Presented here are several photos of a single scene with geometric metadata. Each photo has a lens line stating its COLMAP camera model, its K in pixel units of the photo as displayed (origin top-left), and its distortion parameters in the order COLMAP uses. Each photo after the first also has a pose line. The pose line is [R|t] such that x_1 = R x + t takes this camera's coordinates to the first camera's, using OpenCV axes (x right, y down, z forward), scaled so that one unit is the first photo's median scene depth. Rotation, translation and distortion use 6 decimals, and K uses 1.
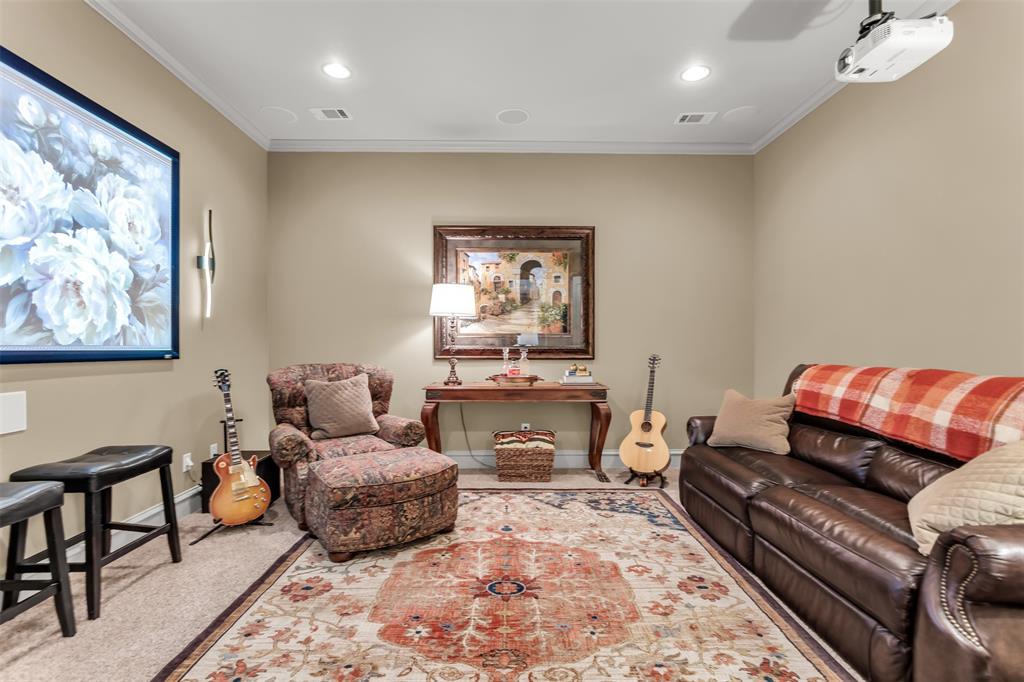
lens RADIAL K [[477.5, 0, 511.3], [0, 477.5, 345.7], [0, 0, 1]] dist [0.000311, 0.000075]
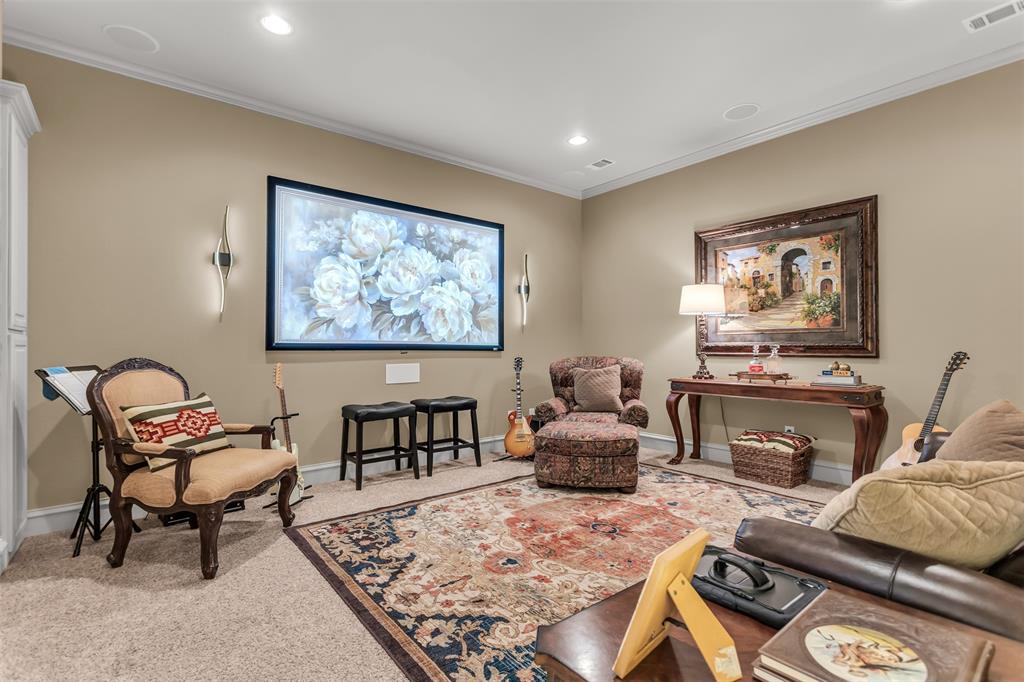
lens RADIAL K [[477.5, 0, 511.3], [0, 477.5, 345.7], [0, 0, 1]] dist [0.000311, 0.000075]
pose [[0.624172, -0.003021, -0.781281, 0.555028], [-0.001939, 0.999983, -0.005415, 0.017578], [0.781284, 0.004894, 0.624156, 0.004497]]
